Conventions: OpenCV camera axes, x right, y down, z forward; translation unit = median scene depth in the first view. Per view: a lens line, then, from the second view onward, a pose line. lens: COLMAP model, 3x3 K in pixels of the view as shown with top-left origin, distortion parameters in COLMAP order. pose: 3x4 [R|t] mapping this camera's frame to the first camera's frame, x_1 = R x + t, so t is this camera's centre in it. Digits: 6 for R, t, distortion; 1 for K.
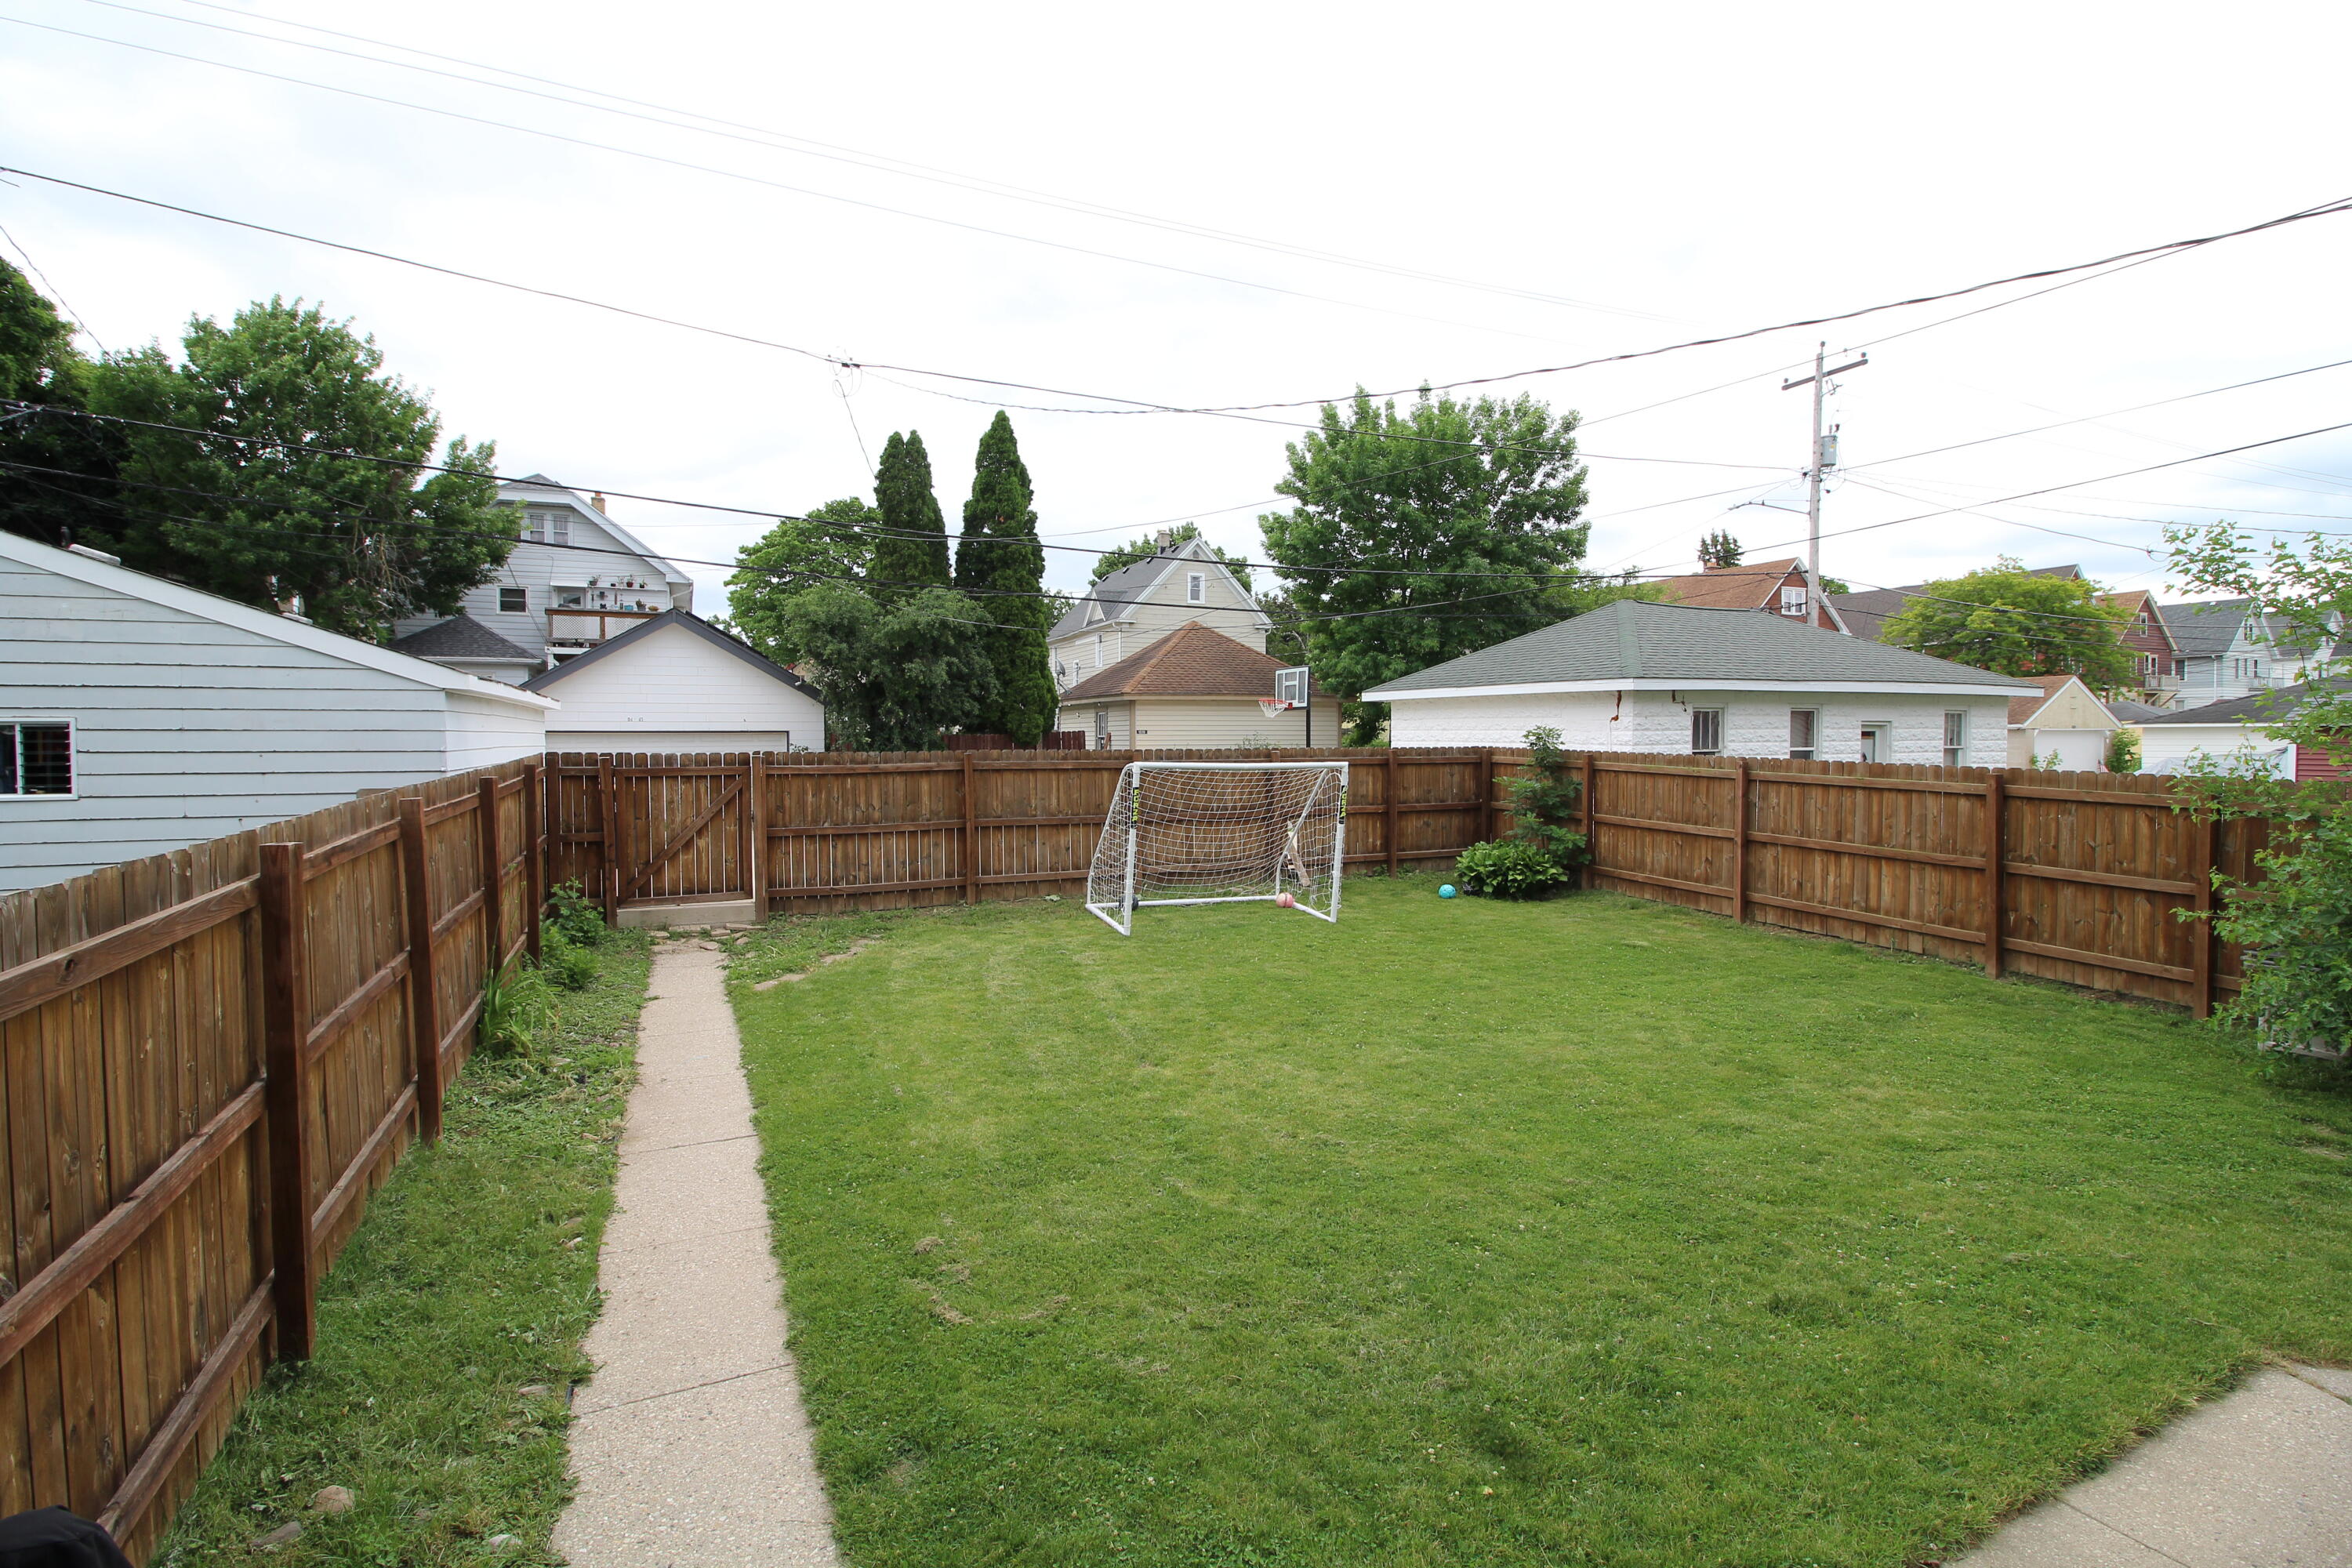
lens RADIAL K [[1078.8, 0, 1185.3], [0, 1078.8, 764.3], [0, 0, 1]] dist [0.001165, -0.014778]
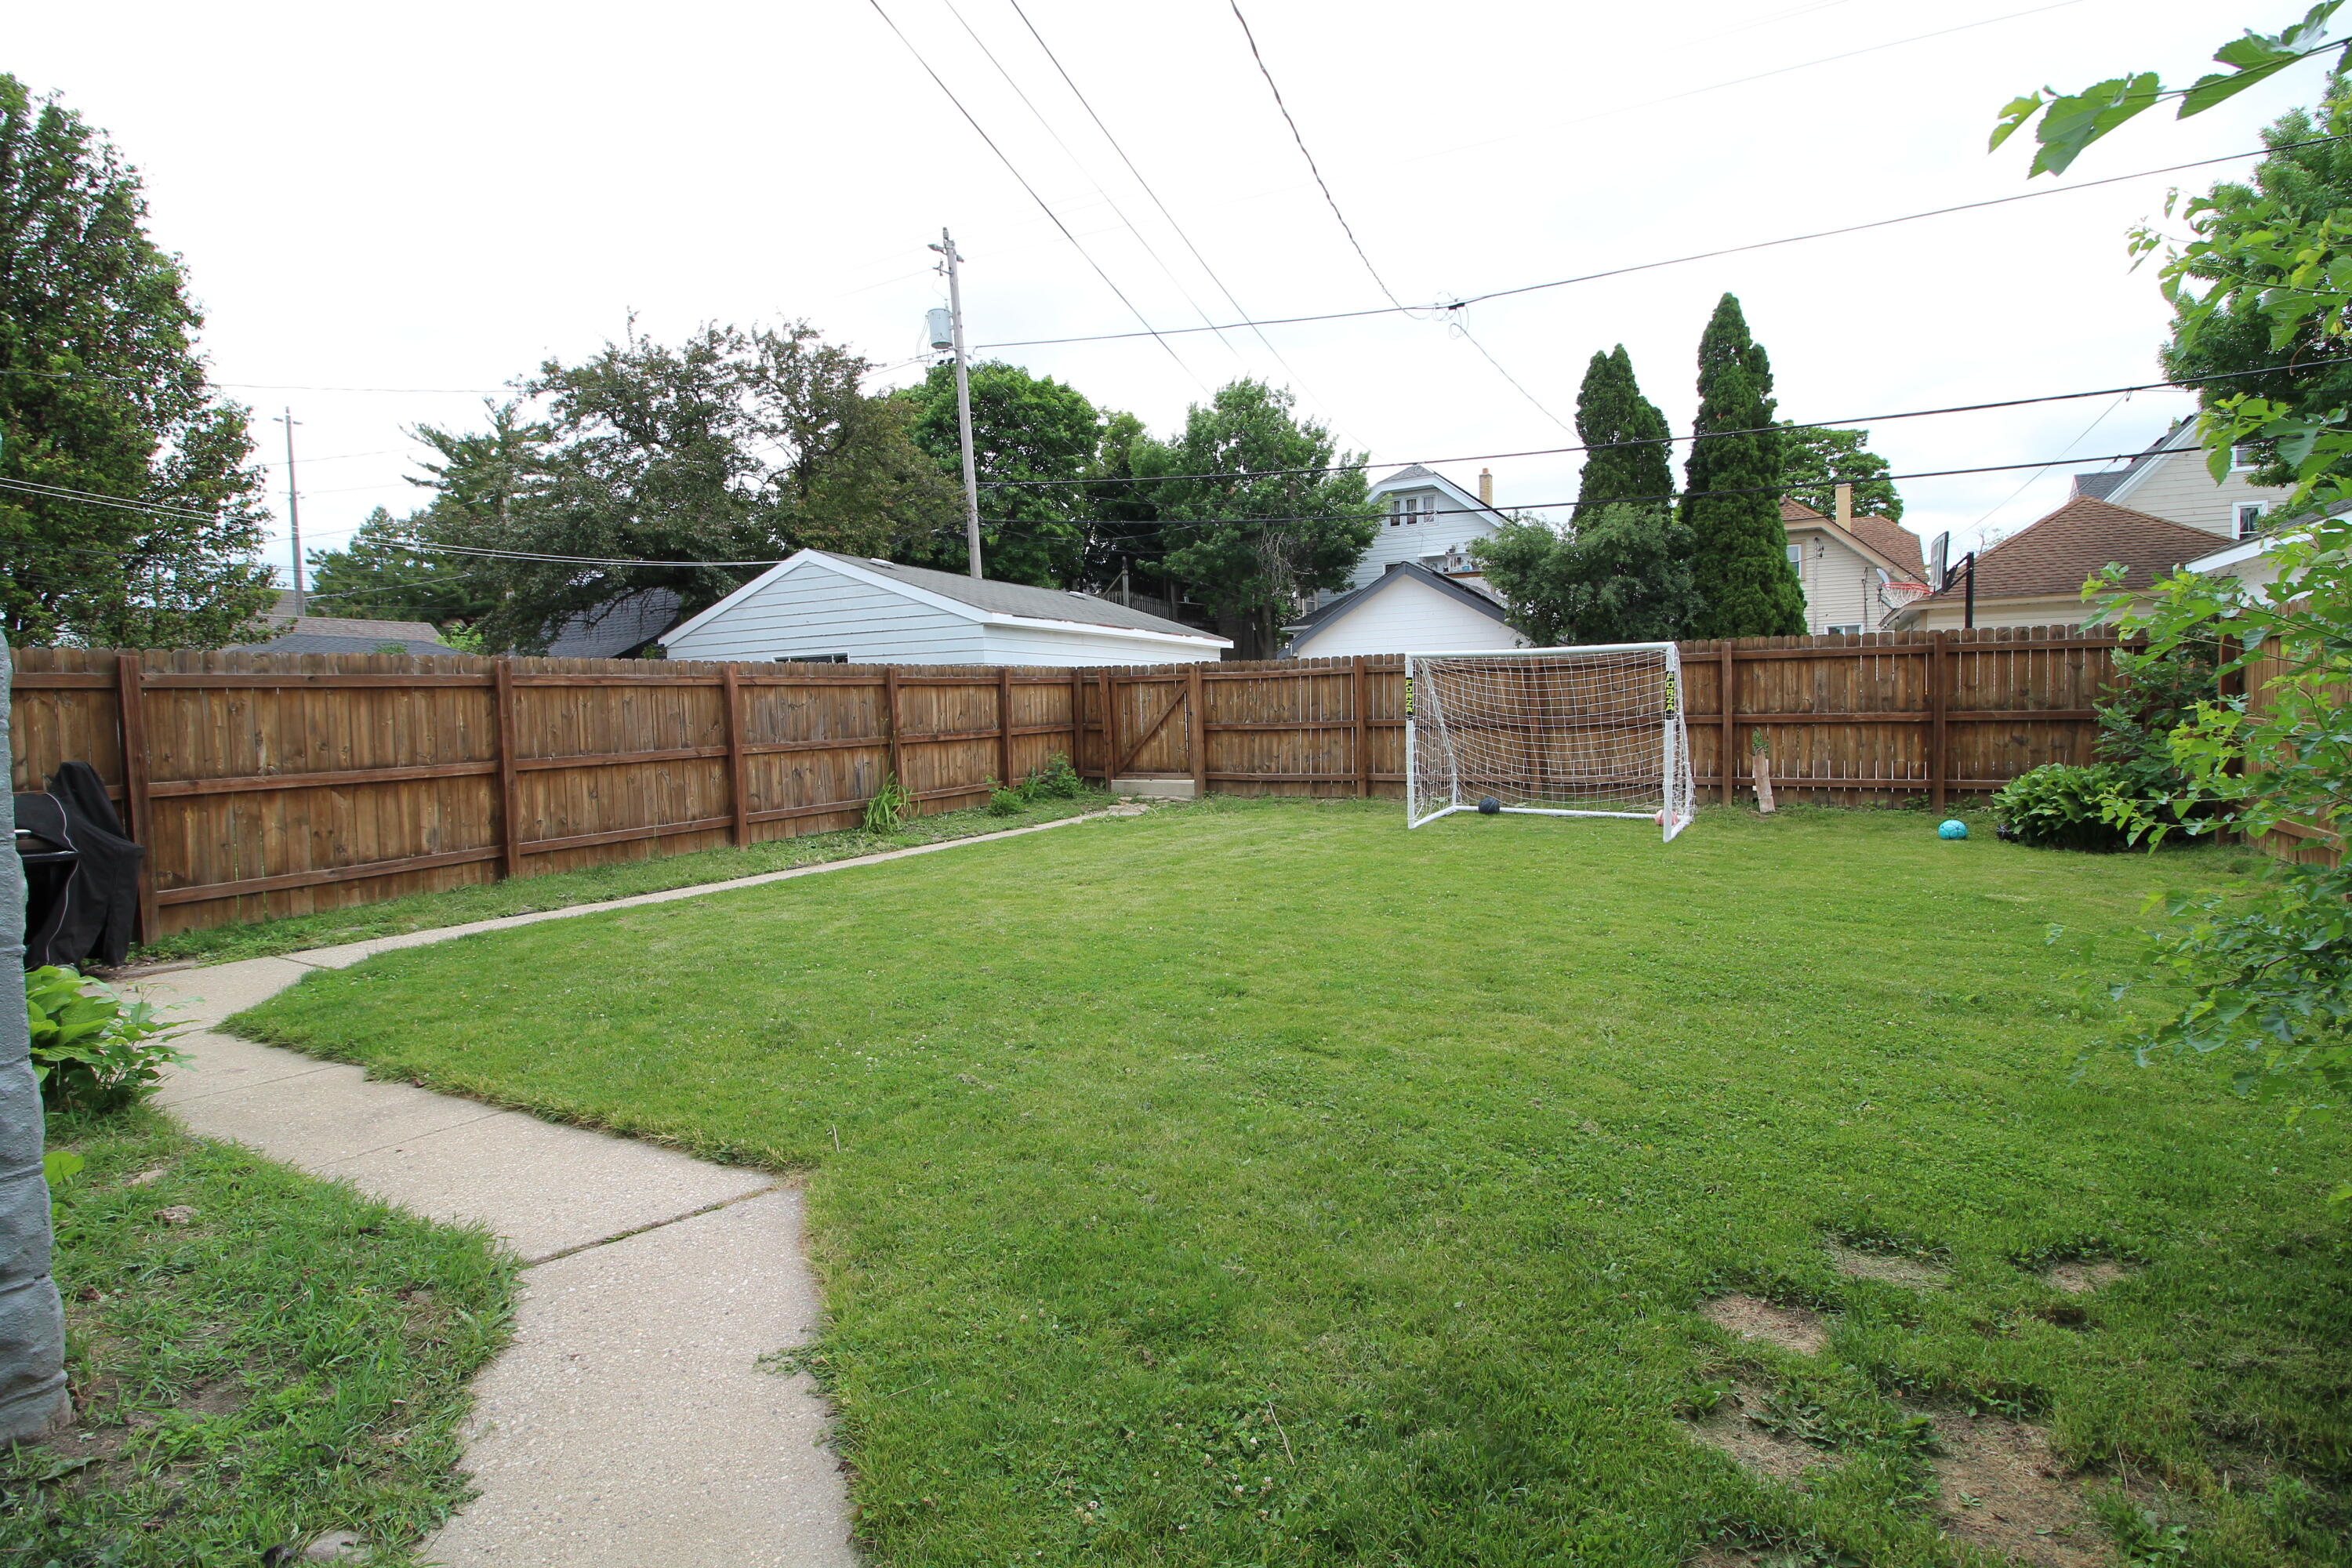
lens RADIAL K [[1079.6, 0, 1187.7], [0, 1079.6, 761.2], [0, 0, 1]] dist [0.001790, -0.015418]
pose [[0.599306, 0.025696, -0.800107, 0.616083], [-0.003367, 0.999557, 0.029579, 0.068021], [0.800513, -0.015033, 0.599127, 0.241376]]
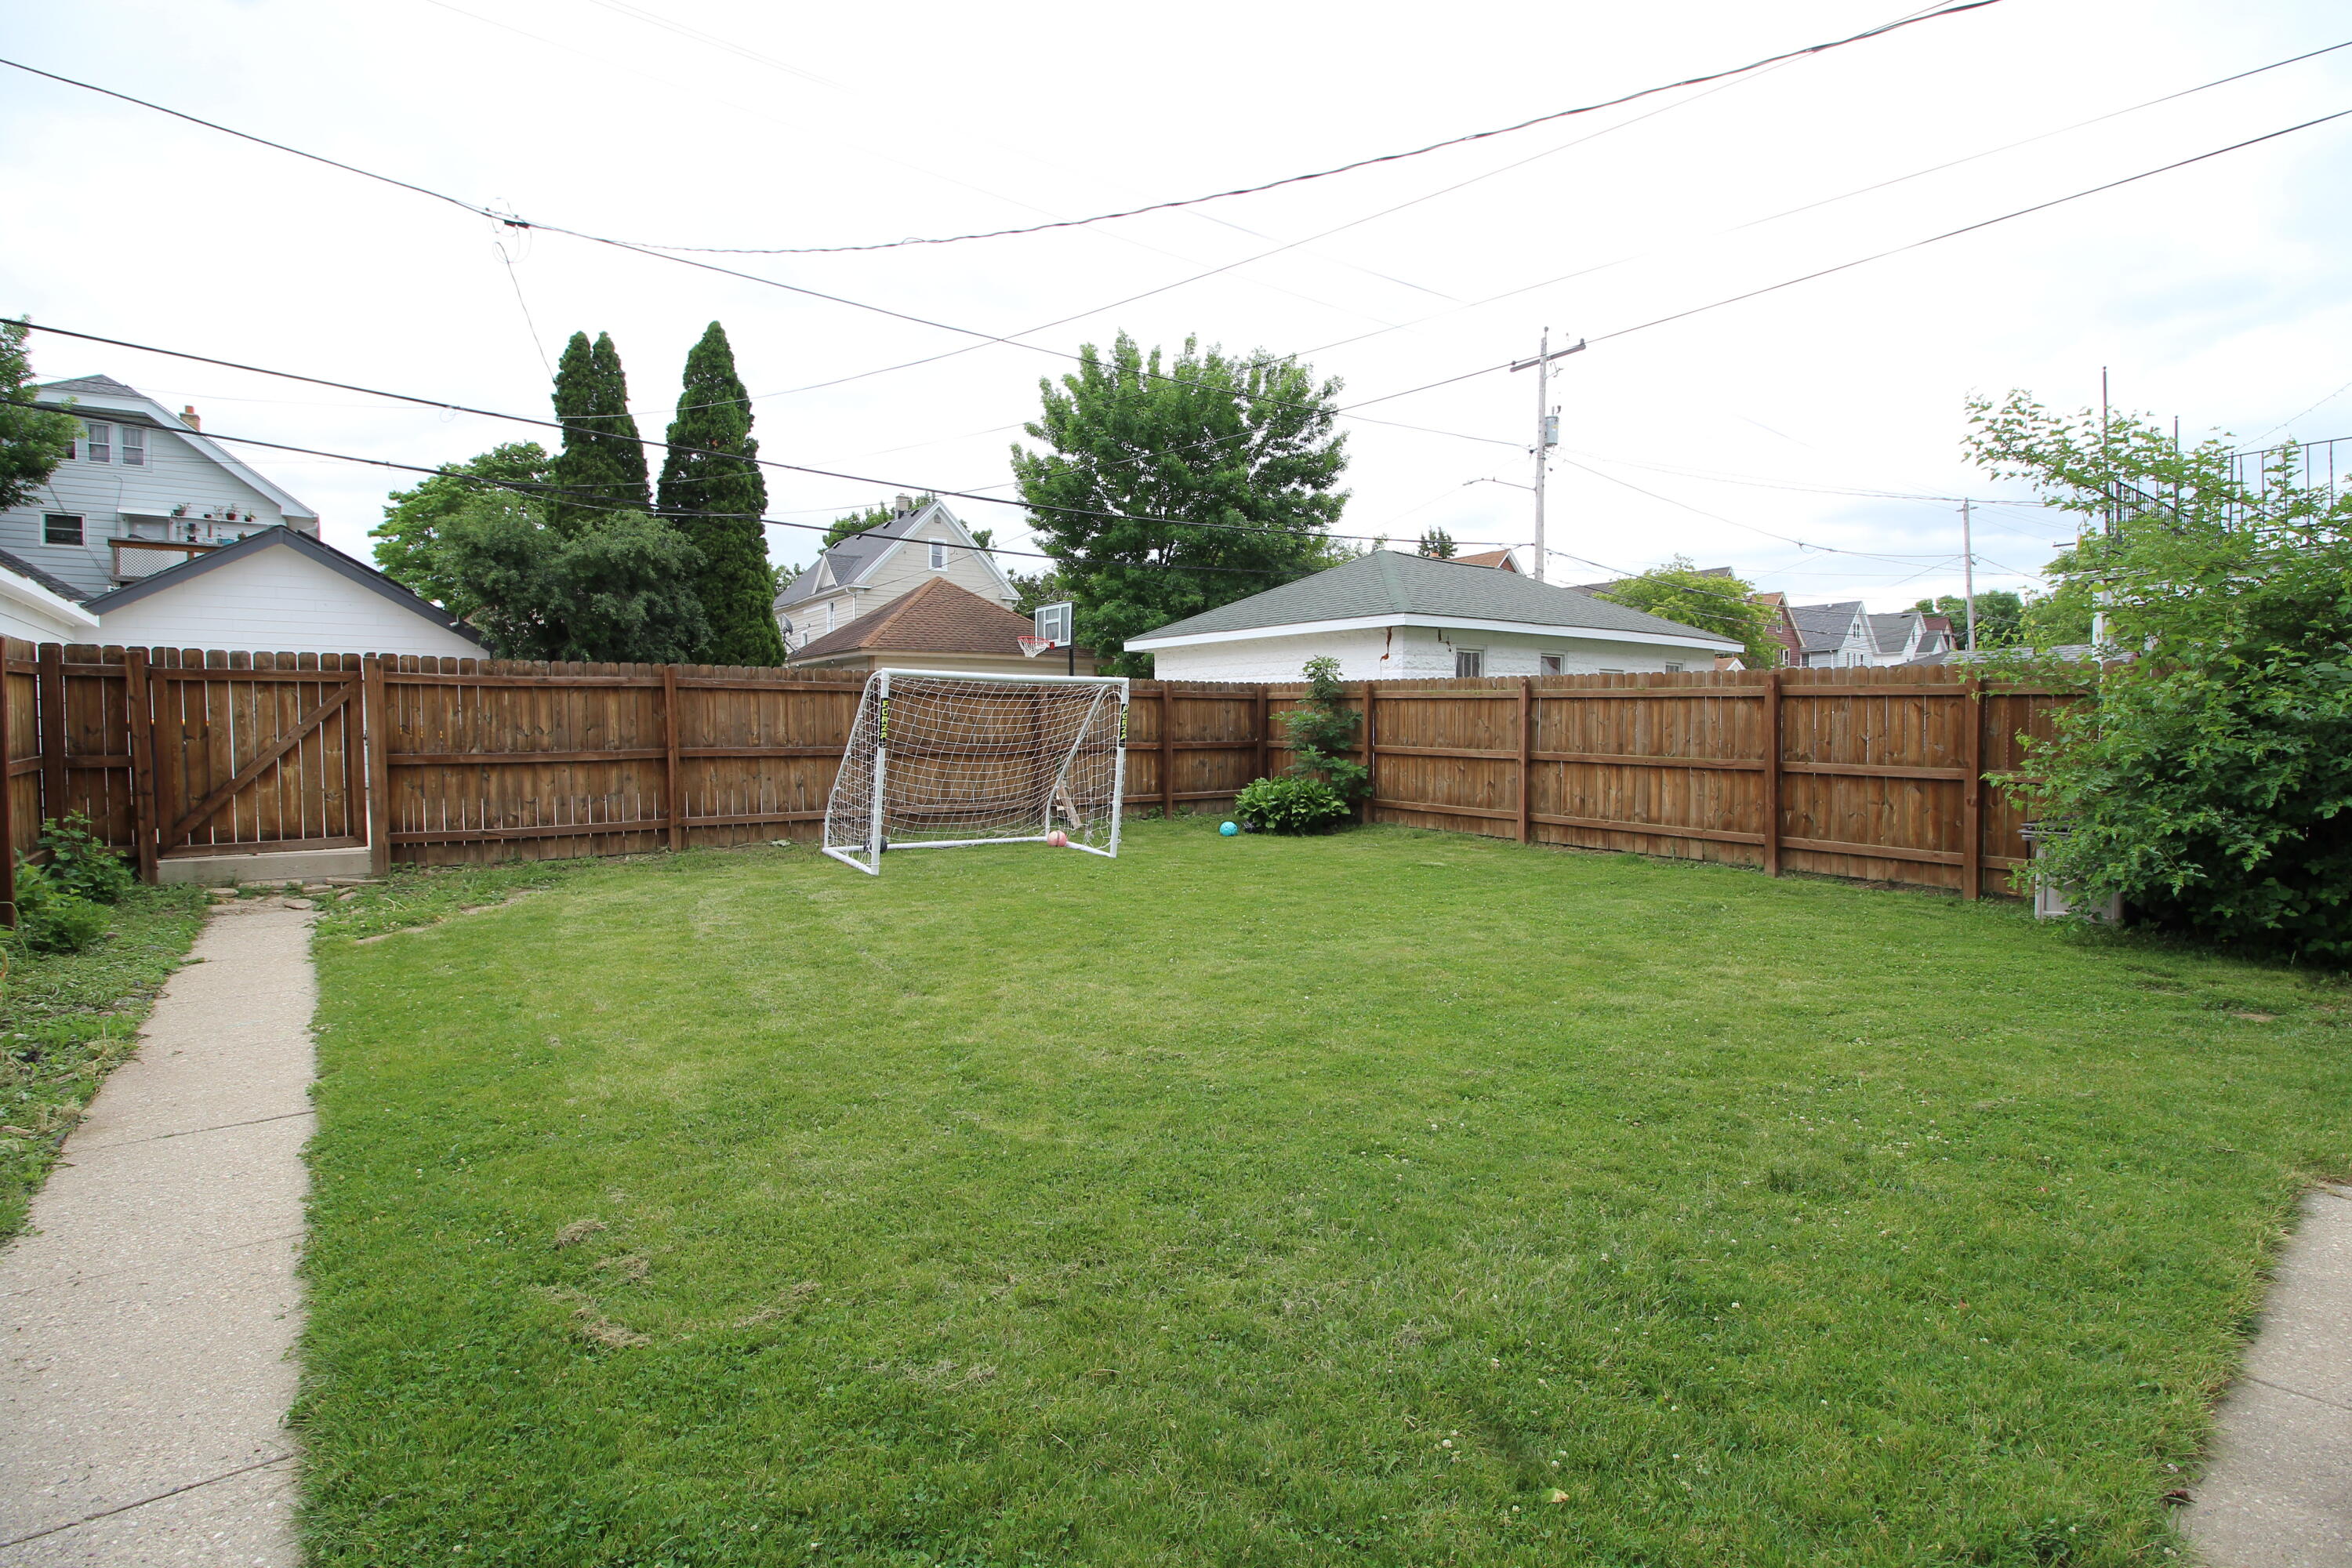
lens RADIAL K [[1078.8, 0, 1185.3], [0, 1078.8, 764.3], [0, 0, 1]] dist [0.001165, -0.014778]
pose [[0.971682, -0.009875, 0.236086, -0.016620], [0.008955, 0.999948, 0.004968, 0.069845], [-0.236123, -0.002714, 0.971719, 0.124788]]
